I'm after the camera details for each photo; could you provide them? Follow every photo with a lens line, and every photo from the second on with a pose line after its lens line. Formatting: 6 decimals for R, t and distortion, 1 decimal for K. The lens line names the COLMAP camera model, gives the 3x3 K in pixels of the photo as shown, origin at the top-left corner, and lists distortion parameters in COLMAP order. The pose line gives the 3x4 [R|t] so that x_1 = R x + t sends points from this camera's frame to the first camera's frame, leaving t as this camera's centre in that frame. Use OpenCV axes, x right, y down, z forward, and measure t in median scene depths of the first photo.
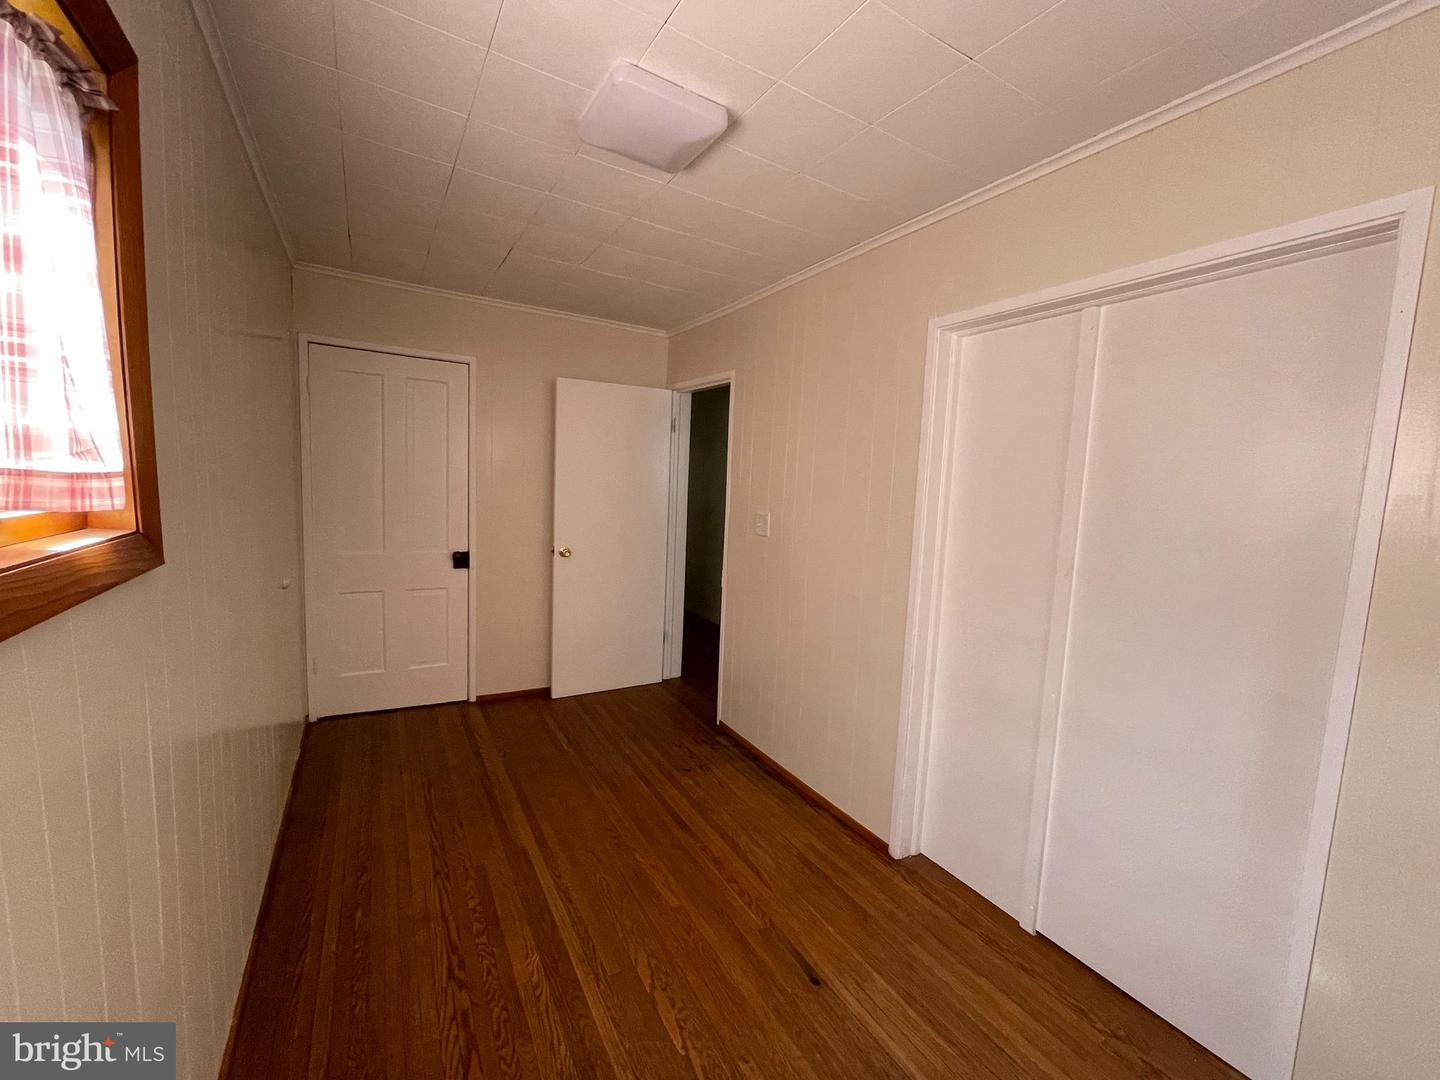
lens RADIAL K [[586.4, 0, 715.5], [0, 586.4, 540.3], [0, 0, 1]] dist [-0.006169, 0.003584]
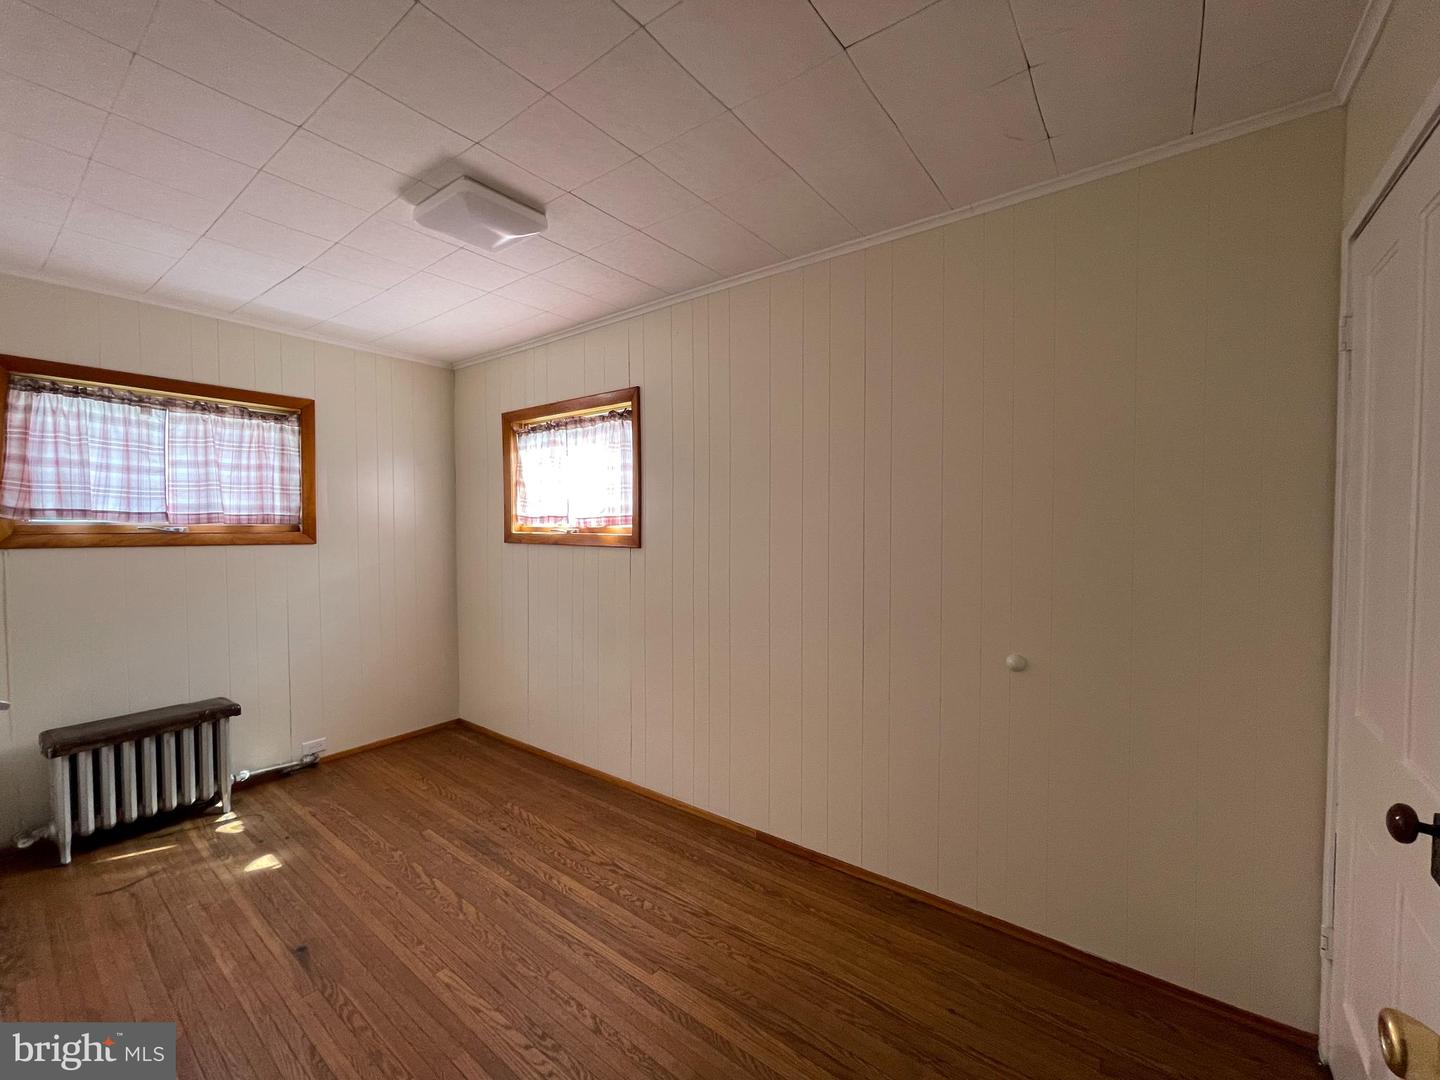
lens RADIAL K [[586.4, 0, 715.5], [0, 586.4, 540.3], [0, 0, 1]] dist [-0.006169, 0.003584]
pose [[-0.925040, -0.028443, -0.378802, -0.109197], [-0.074938, 0.991260, 0.108569, -0.190707], [0.372404, 0.128818, -0.919087, 2.116359]]
